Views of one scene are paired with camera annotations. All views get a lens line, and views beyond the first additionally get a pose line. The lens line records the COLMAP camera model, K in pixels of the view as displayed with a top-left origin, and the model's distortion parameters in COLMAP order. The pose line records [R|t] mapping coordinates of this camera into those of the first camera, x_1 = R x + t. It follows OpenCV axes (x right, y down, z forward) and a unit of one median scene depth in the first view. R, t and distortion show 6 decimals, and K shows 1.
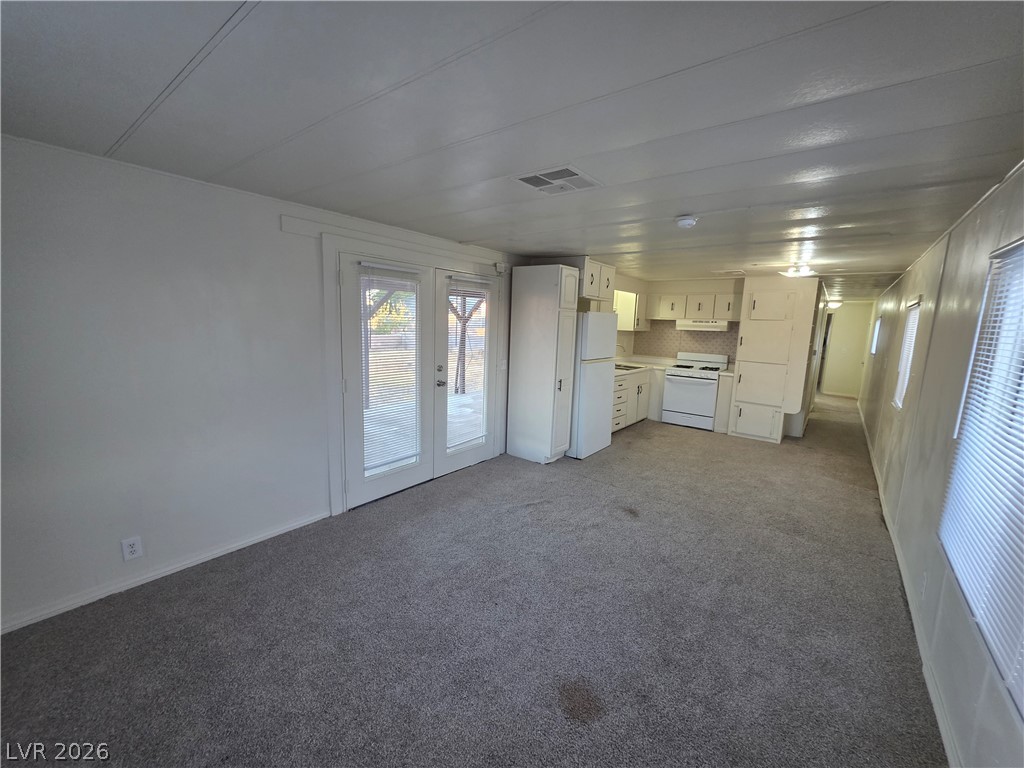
lens RADIAL K [[408.7, 0, 520.4], [0, 408.7, 385.7], [0, 0, 1]] dist [-0.012498, 0.001350]
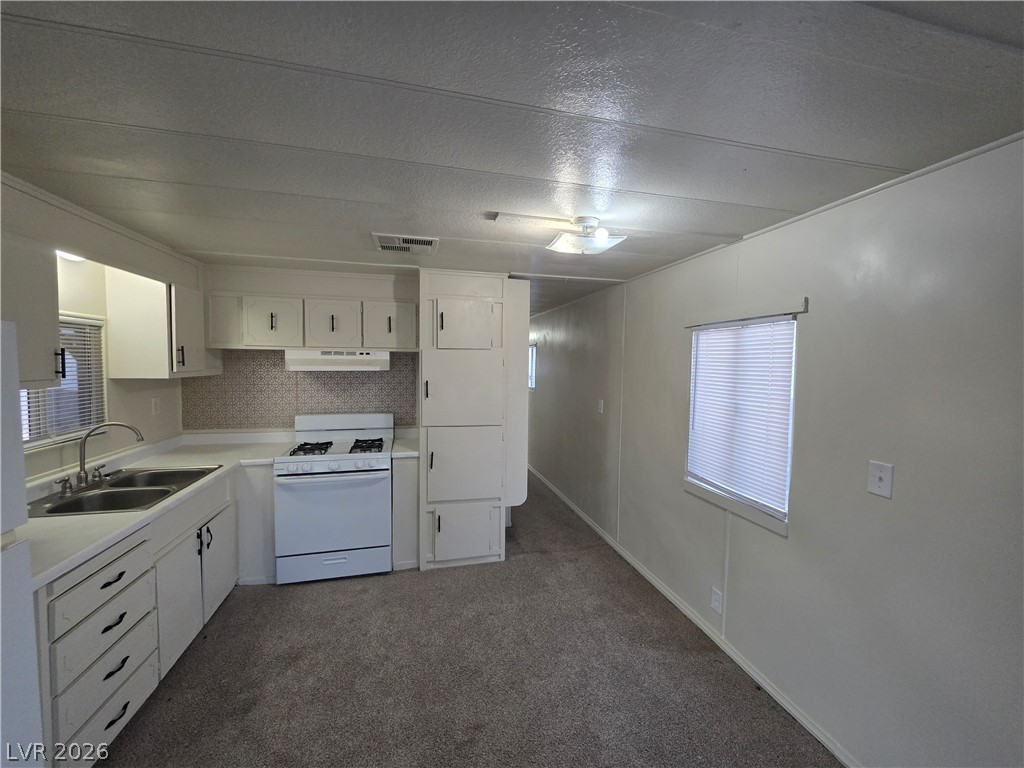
lens RADIAL K [[408.7, 0, 519.0], [0, 408.7, 382.6], [0, 0, 1]] dist [-0.012498, 0.001350]
pose [[0.612751, -0.063183, 0.787746, 0.184000], [0.130418, 0.991216, -0.021944, -0.082310], [-0.779440, 0.116183, 0.615609, 0.527768]]
